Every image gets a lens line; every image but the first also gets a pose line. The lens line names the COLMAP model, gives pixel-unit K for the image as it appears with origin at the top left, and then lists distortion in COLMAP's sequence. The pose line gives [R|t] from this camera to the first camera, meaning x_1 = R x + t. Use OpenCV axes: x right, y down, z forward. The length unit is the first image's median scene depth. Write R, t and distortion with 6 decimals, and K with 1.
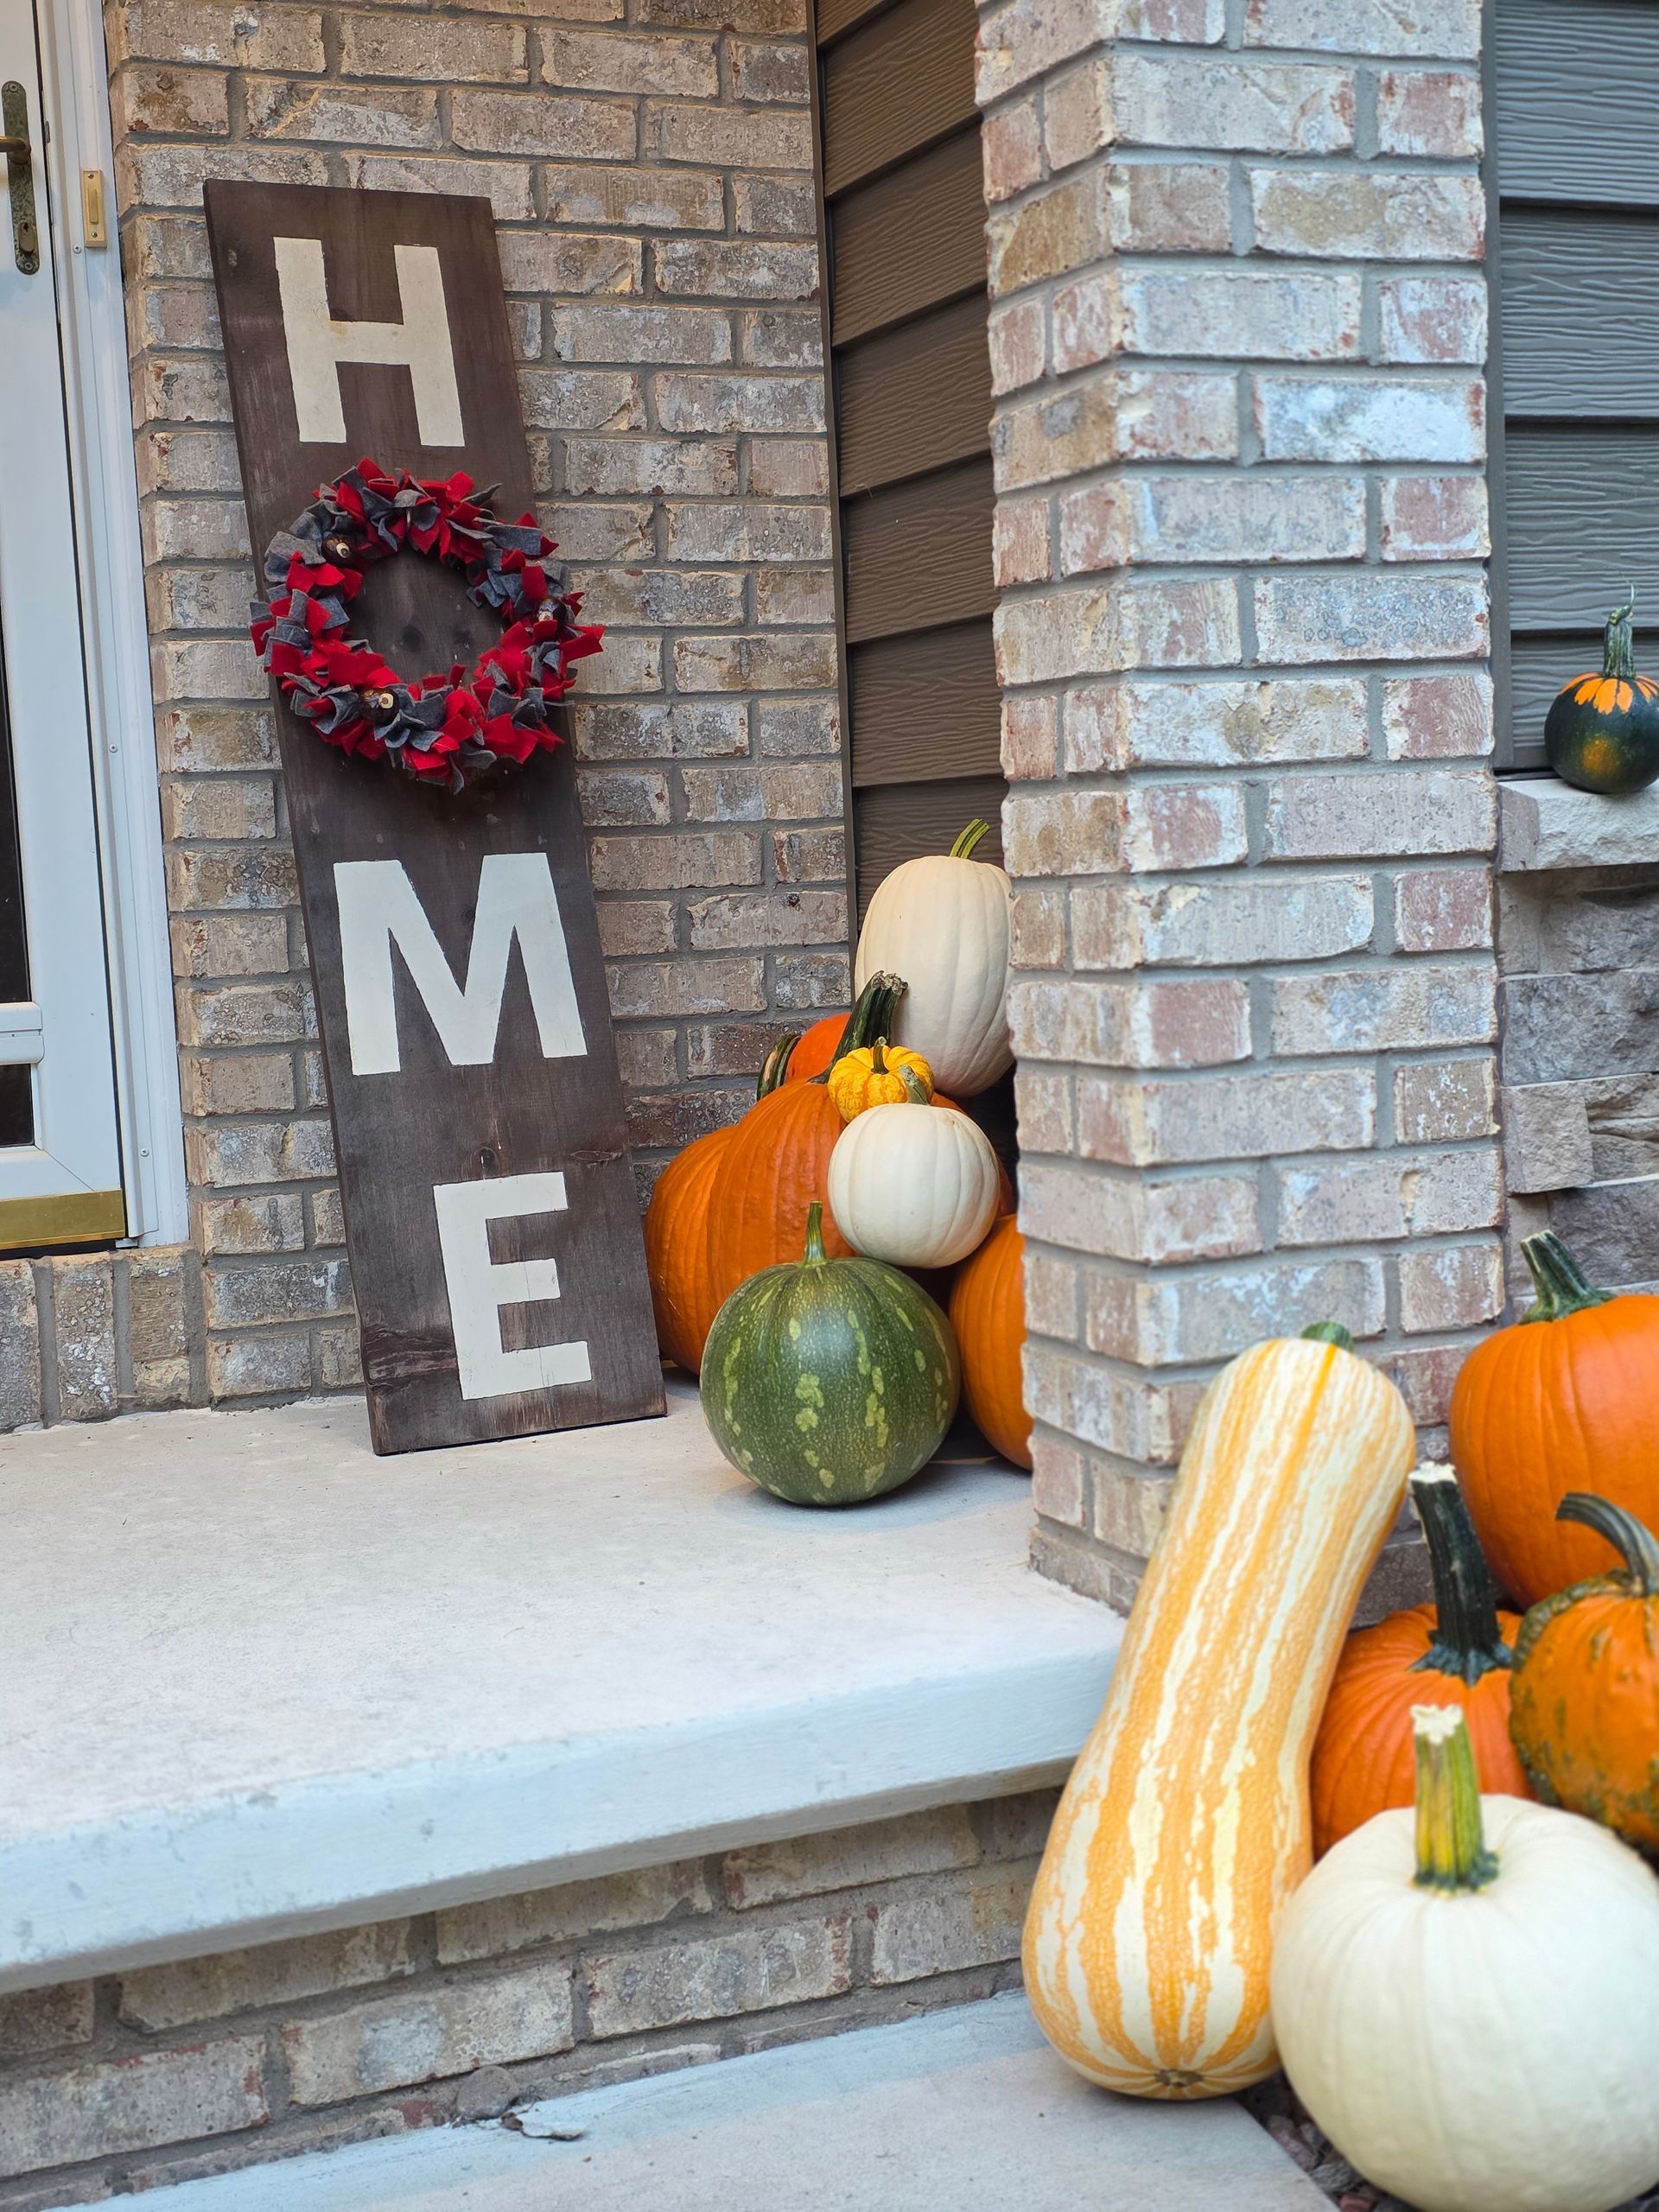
lens RADIAL K [[2927.7, 0, 842.2], [0, 2927.7, 1107.4], [0, 0, 1]] dist [0.190137, -0.555721]
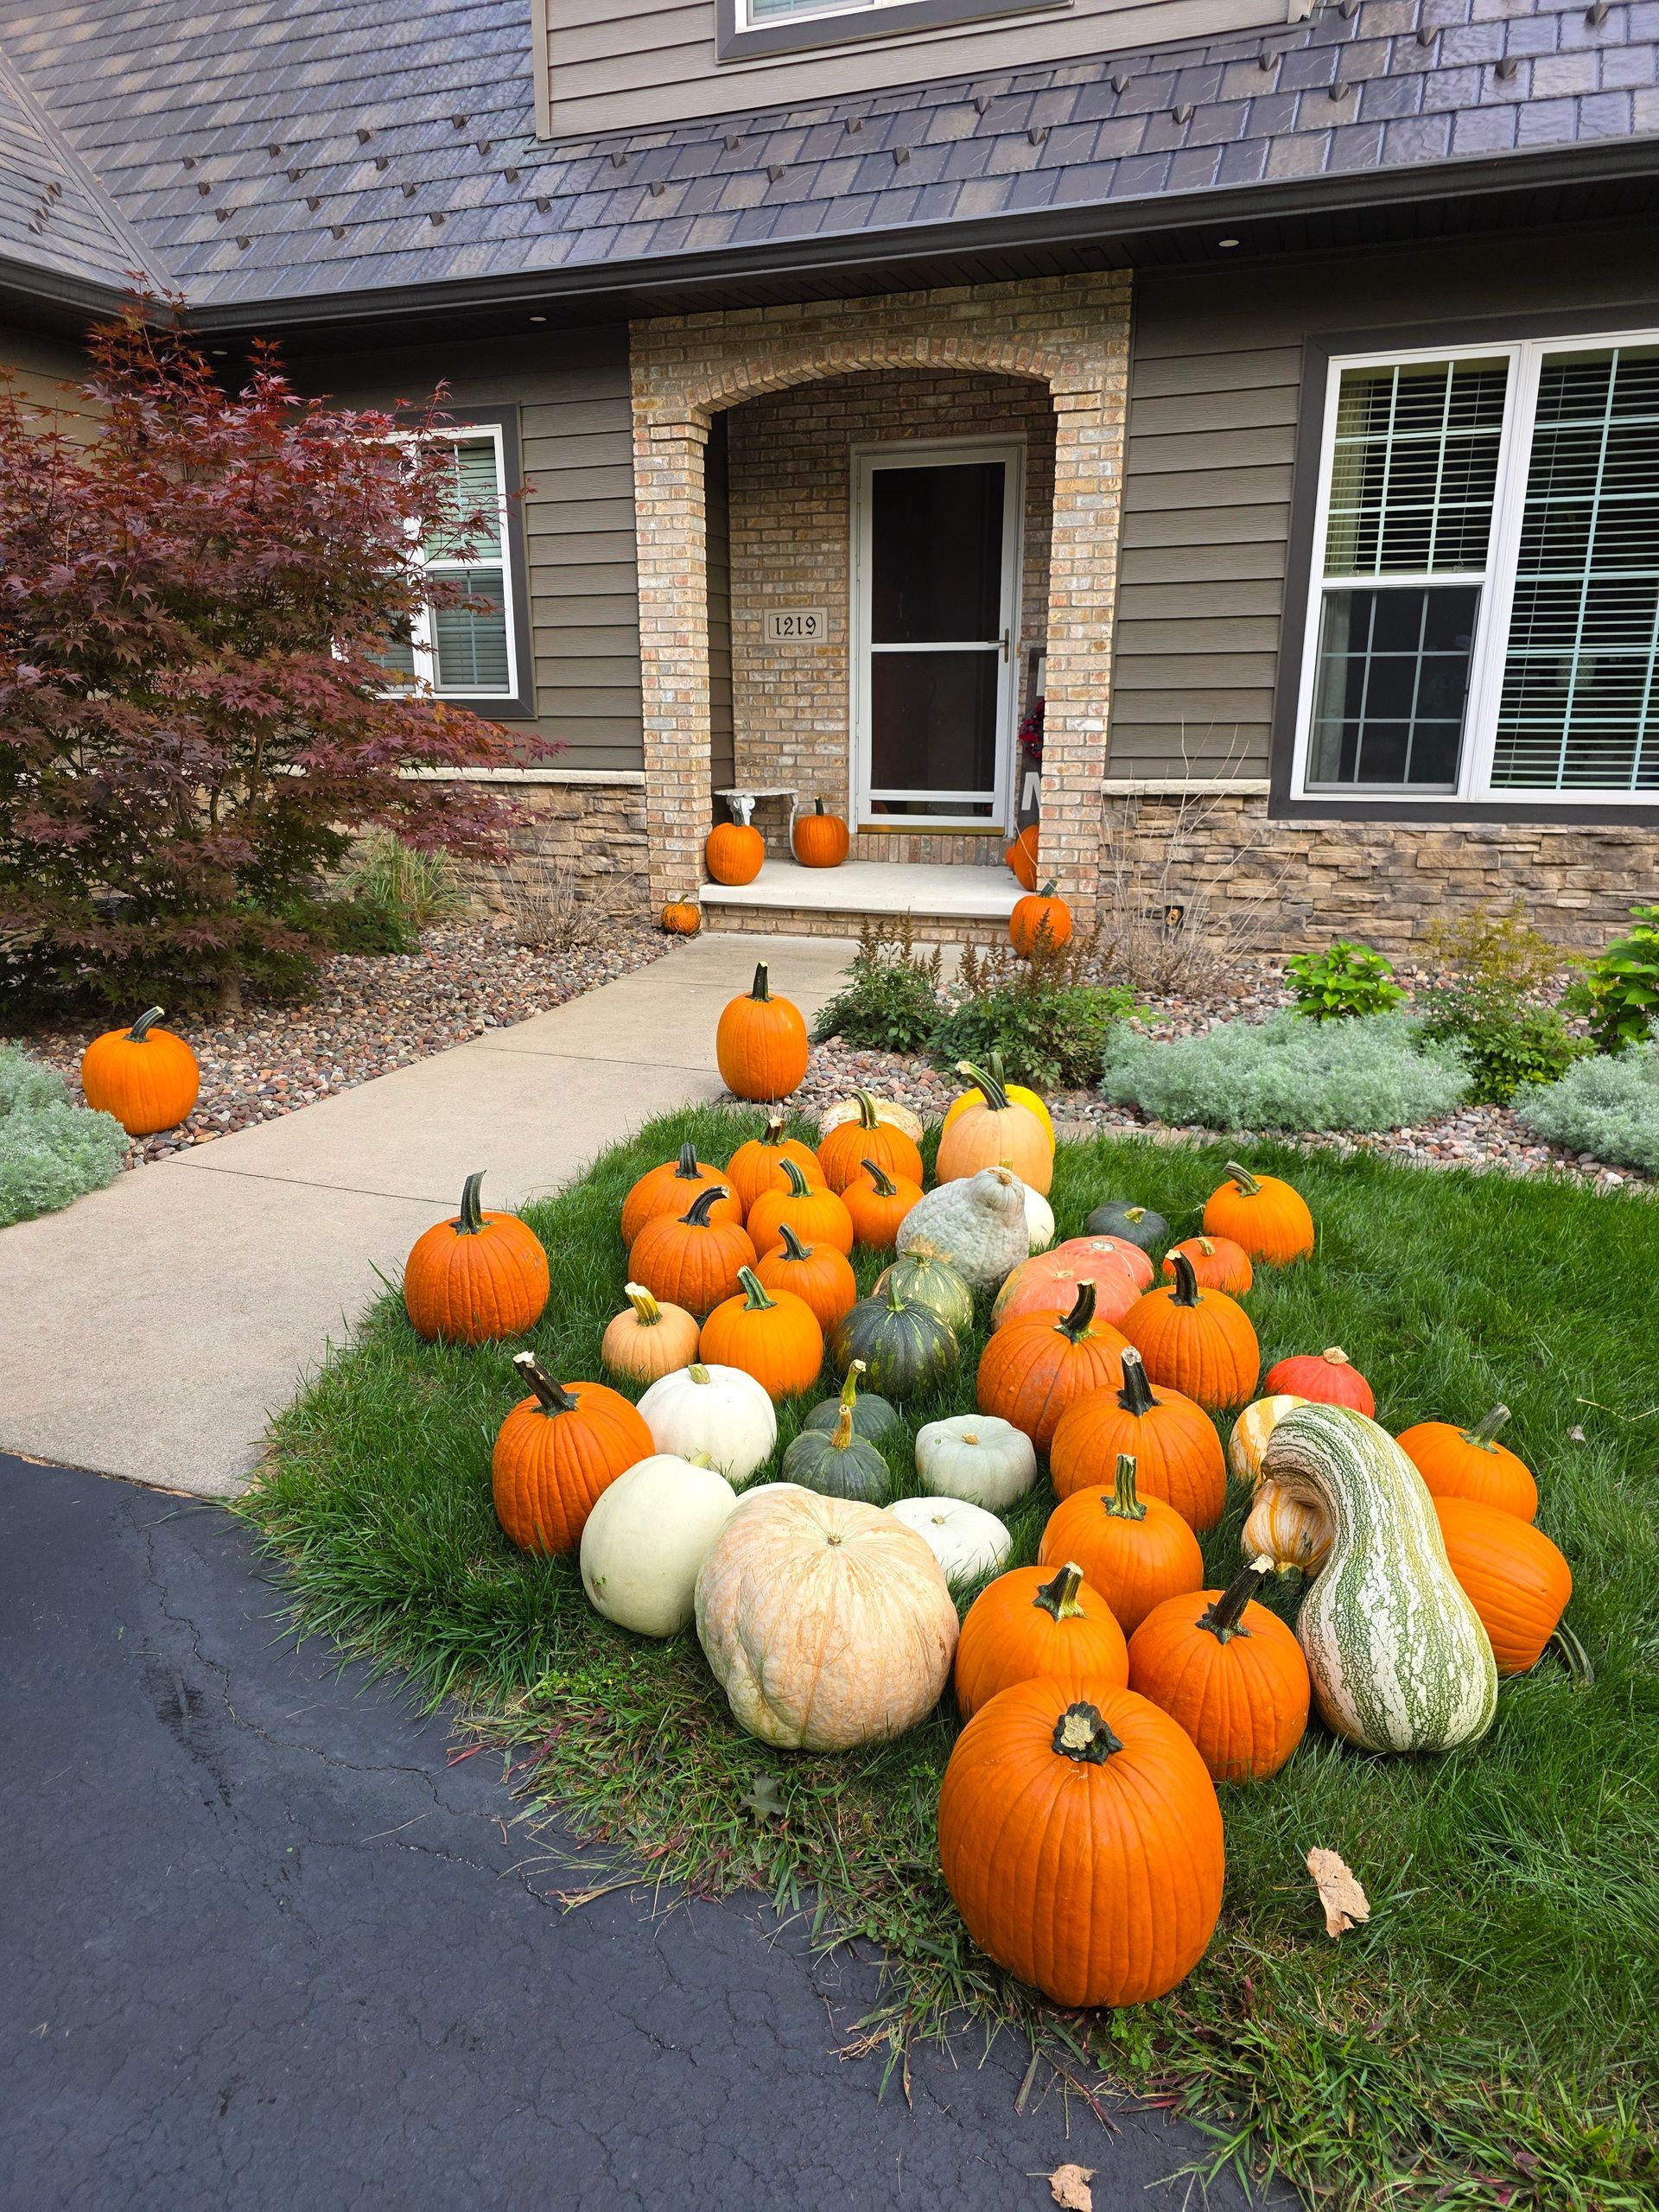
lens RADIAL K [[1478.7, 0, 812.6], [0, 1478.7, 1116.9], [0, 0, 1]] dist [0.057722, -0.048153]
pose [[0.698773, 0.236559, -0.675097, 2.184334], [-0.090059, 0.965322, 0.245038, -0.138489], [0.709652, -0.110427, 0.695845, -1.850987]]
